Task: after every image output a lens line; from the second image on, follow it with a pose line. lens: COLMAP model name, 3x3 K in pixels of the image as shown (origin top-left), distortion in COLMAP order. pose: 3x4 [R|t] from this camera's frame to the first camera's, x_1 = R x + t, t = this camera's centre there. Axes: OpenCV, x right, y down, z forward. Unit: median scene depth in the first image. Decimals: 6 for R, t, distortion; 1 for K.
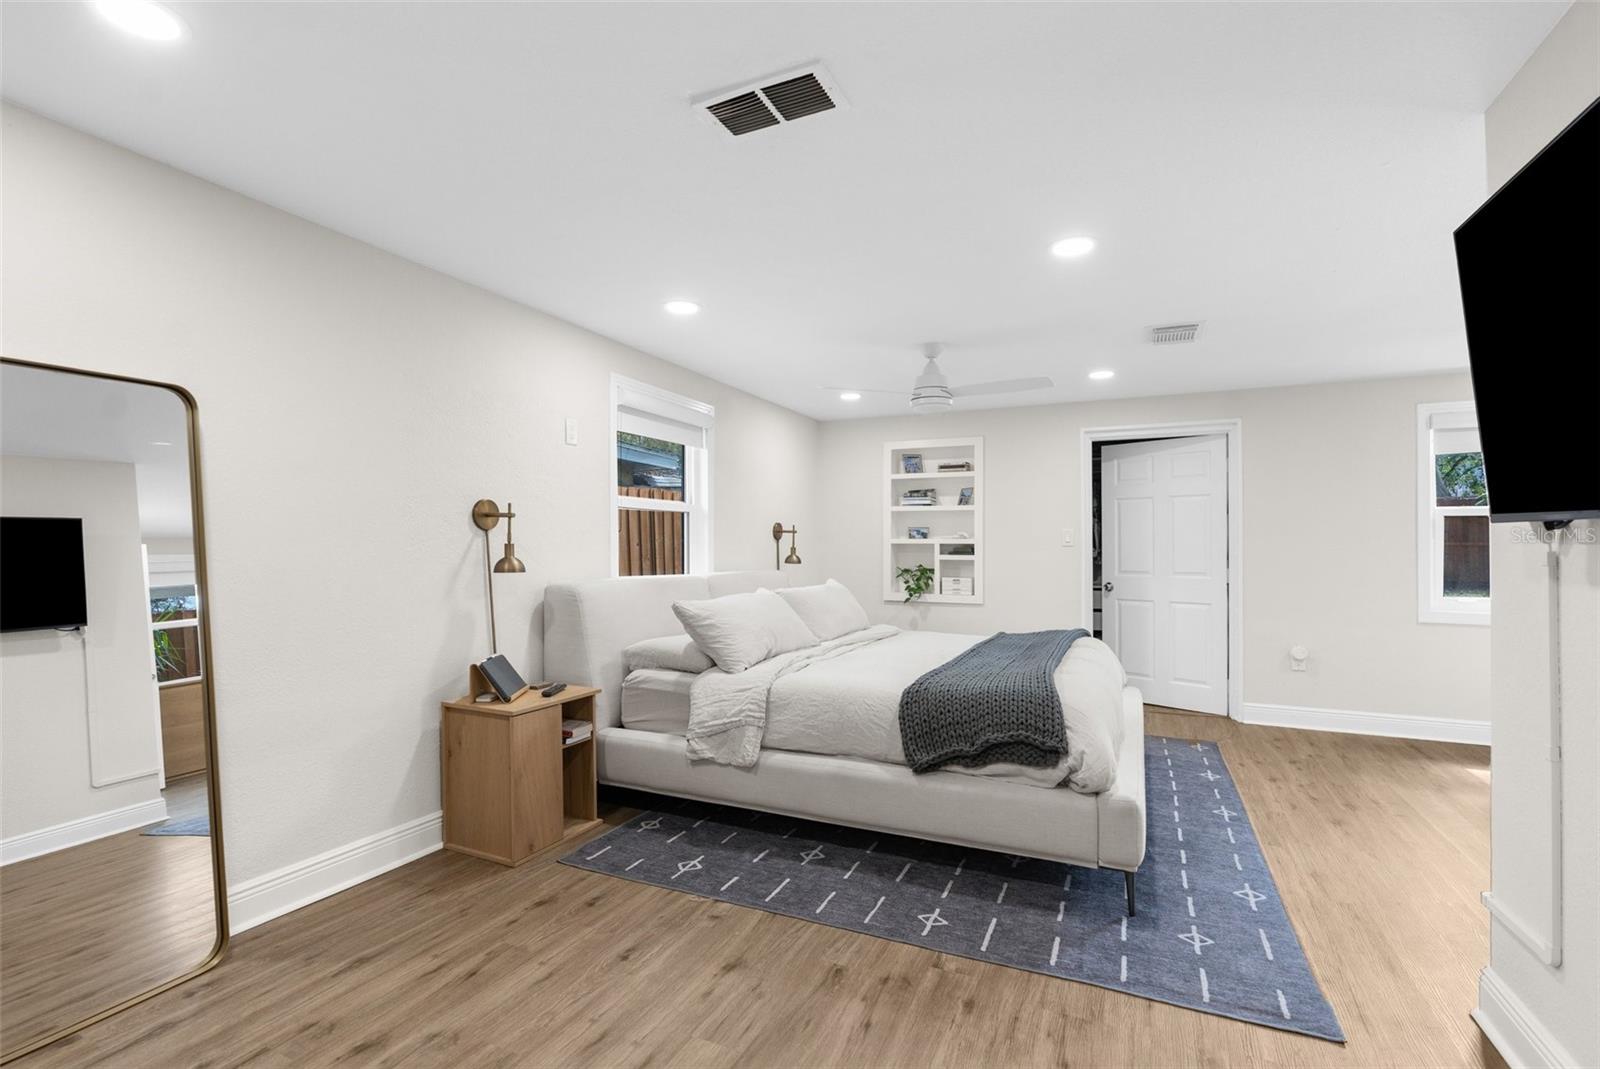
lens RADIAL K [[731.5, 0, 788.6], [0, 731.5, 539.1], [0, 0, 1]] dist [-0.011778, 0.004608]
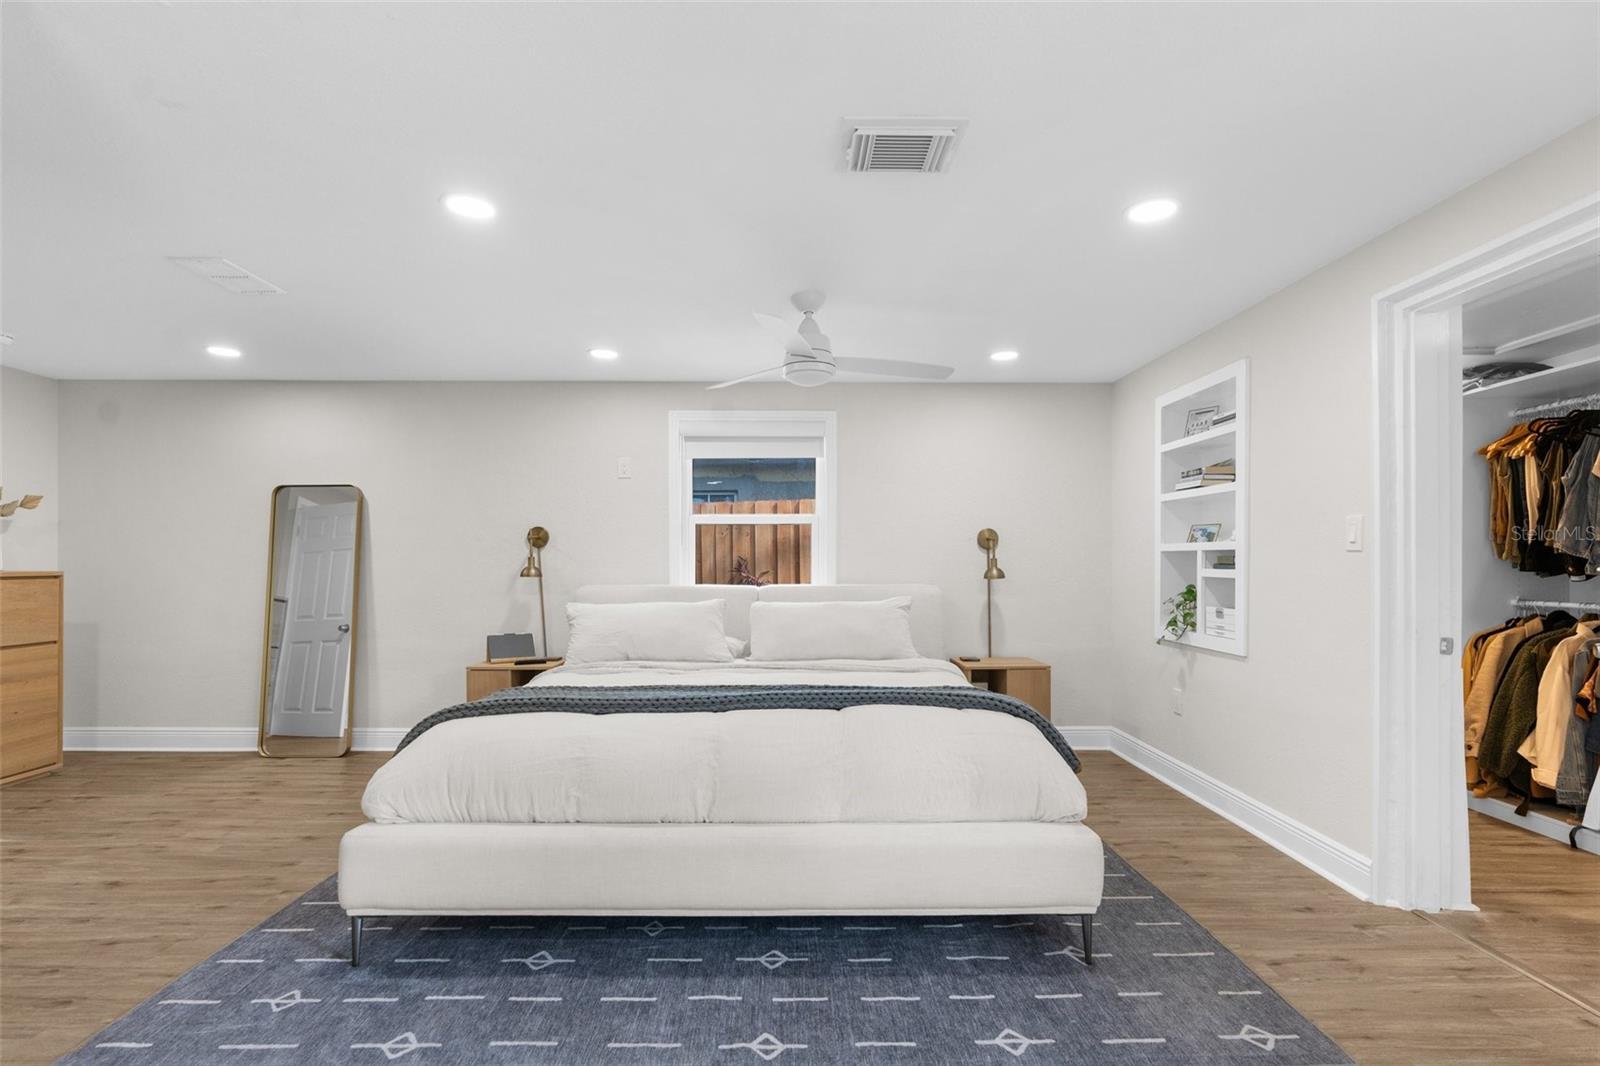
lens RADIAL K [[731.5, 0, 788.9], [0, 731.5, 563.5], [0, 0, 1]] dist [-0.011778, 0.004608]
pose [[0.449641, 0.001652, -0.893208, 0.844664], [0.013945, 0.999863, 0.008869, 0.010310], [0.893100, -0.016444, 0.449557, 0.602673]]
